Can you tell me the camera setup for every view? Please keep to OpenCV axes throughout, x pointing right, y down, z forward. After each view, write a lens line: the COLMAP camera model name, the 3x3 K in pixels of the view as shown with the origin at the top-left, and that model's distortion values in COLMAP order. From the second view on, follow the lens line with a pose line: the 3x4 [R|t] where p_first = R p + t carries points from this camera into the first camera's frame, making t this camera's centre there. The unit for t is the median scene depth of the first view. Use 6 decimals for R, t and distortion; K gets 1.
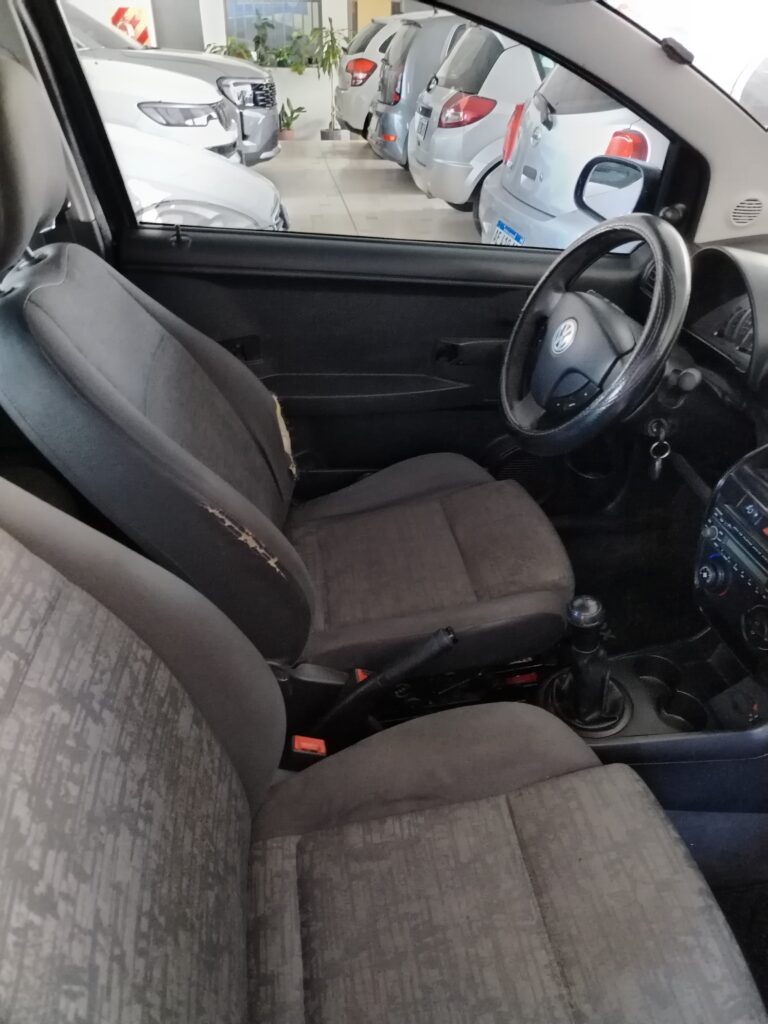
lens RADIAL K [[717.1, 0, 388.8], [0, 717.1, 511.9], [0, 0, 1]] dist [0.012328, -0.012225]
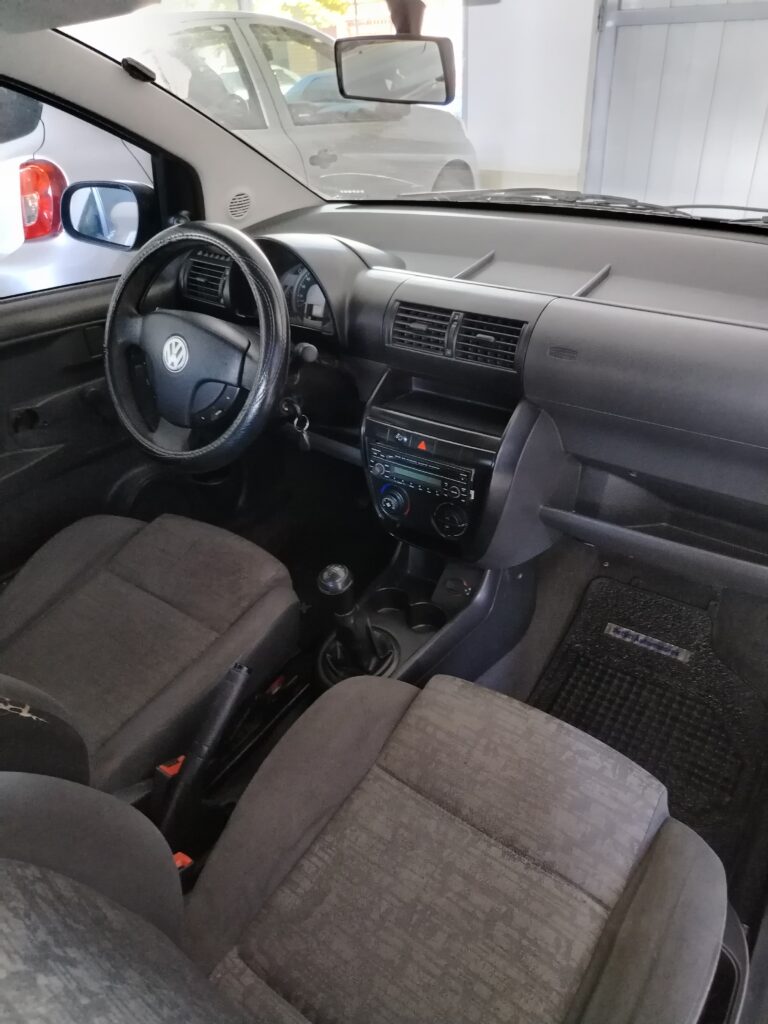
lens RADIAL K [[717.1, 0, 391.0], [0, 717.1, 508.6], [0, 0, 1]] dist [0.012328, -0.012225]
pose [[0.703466, -0.426923, 0.568218, -0.219612], [0.442880, 0.888602, 0.119344, -0.043827], [-0.555871, 0.167698, 0.814178, 0.063186]]
